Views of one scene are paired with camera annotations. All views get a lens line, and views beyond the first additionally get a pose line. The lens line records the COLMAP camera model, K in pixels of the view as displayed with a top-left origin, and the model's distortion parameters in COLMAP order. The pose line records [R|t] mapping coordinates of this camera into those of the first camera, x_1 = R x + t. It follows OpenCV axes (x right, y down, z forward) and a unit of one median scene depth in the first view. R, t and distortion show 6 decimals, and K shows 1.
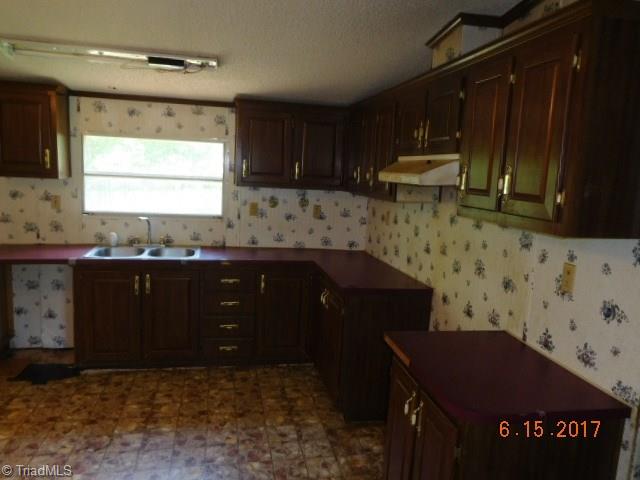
lens RADIAL K [[491.3, 0, 320.8], [0, 491.3, 240.8], [0, 0, 1]] dist [-0.005105, 0.006993]
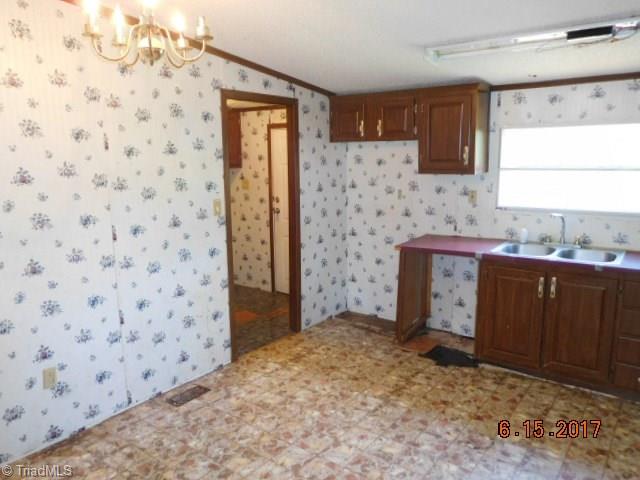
lens RADIAL K [[491.3, 0, 317.2], [0, 491.3, 242.8], [0, 0, 1]] dist [-0.005105, 0.006993]
pose [[0.663993, 0.072813, -0.744185, 0.025835], [-0.060760, 0.997210, 0.043358, -0.007261], [0.745266, 0.016427, 0.666565, 0.066563]]
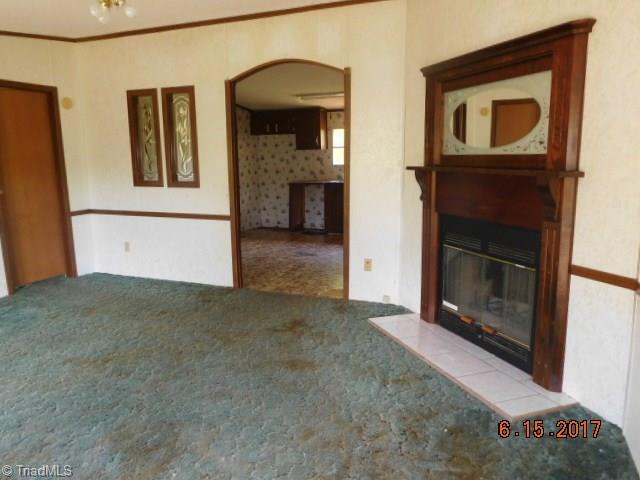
lens RADIAL K [[491.3, 0, 322.2], [0, 491.3, 243.9], [0, 0, 1]] dist [-0.005105, 0.006993]
pose [[0.832236, 0.038706, -0.553069, 0.750896], [-0.022556, 0.999098, 0.035979, 0.230283], [0.553963, -0.017468, 0.832358, -0.906852]]
